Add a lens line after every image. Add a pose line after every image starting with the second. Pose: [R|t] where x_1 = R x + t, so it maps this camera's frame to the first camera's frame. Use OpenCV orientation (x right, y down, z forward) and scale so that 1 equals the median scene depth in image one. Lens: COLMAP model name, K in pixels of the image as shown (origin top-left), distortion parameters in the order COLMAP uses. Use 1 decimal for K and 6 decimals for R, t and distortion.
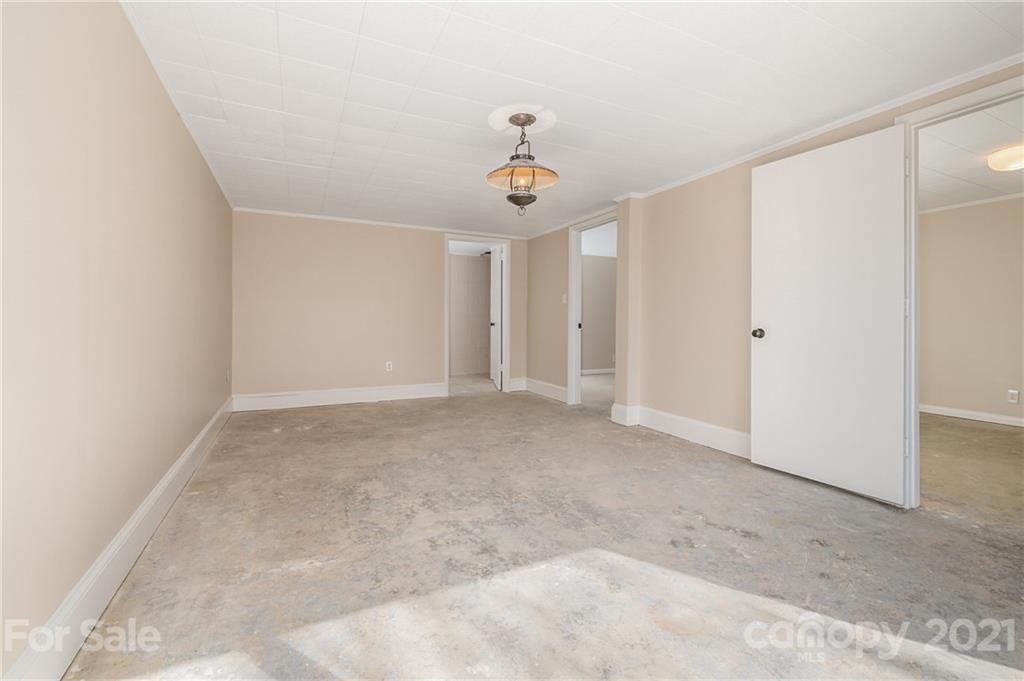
lens RADIAL K [[445.1, 0, 519.6], [0, 445.1, 330.9], [0, 0, 1]] dist [0.018201, 0.000457]
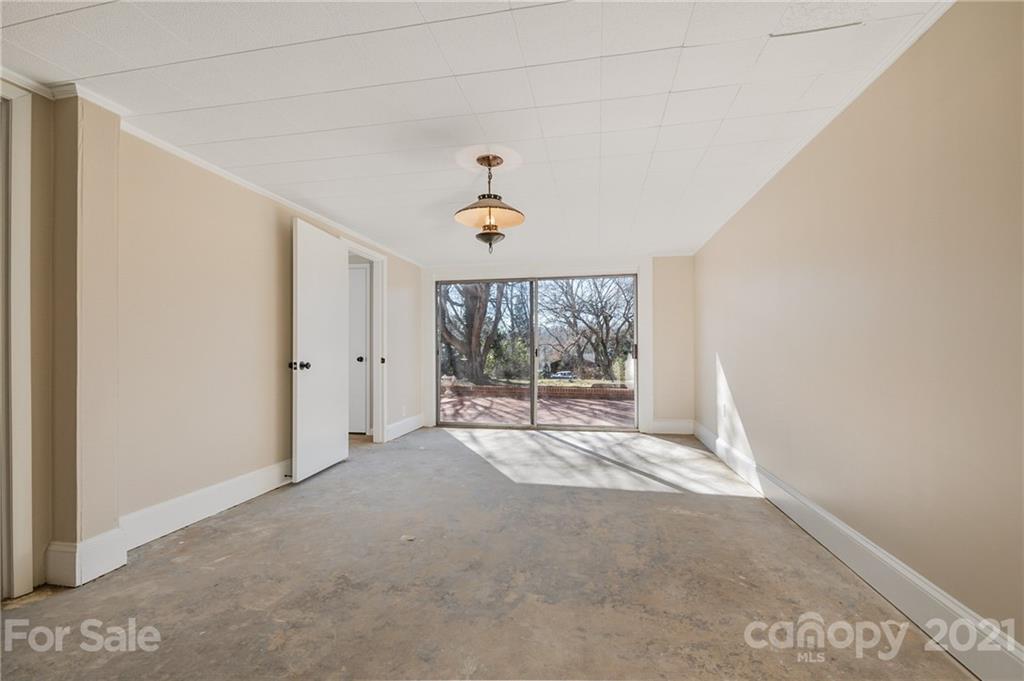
lens RADIAL K [[445.1, 0, 515.2], [0, 445.1, 343.9], [0, 0, 1]] dist [0.018201, 0.000457]
pose [[-0.799407, 0.009311, 0.600718, -0.707154], [0.012924, 0.999915, 0.001701, -0.051587], [-0.600651, 0.009124, -0.799459, 1.914572]]
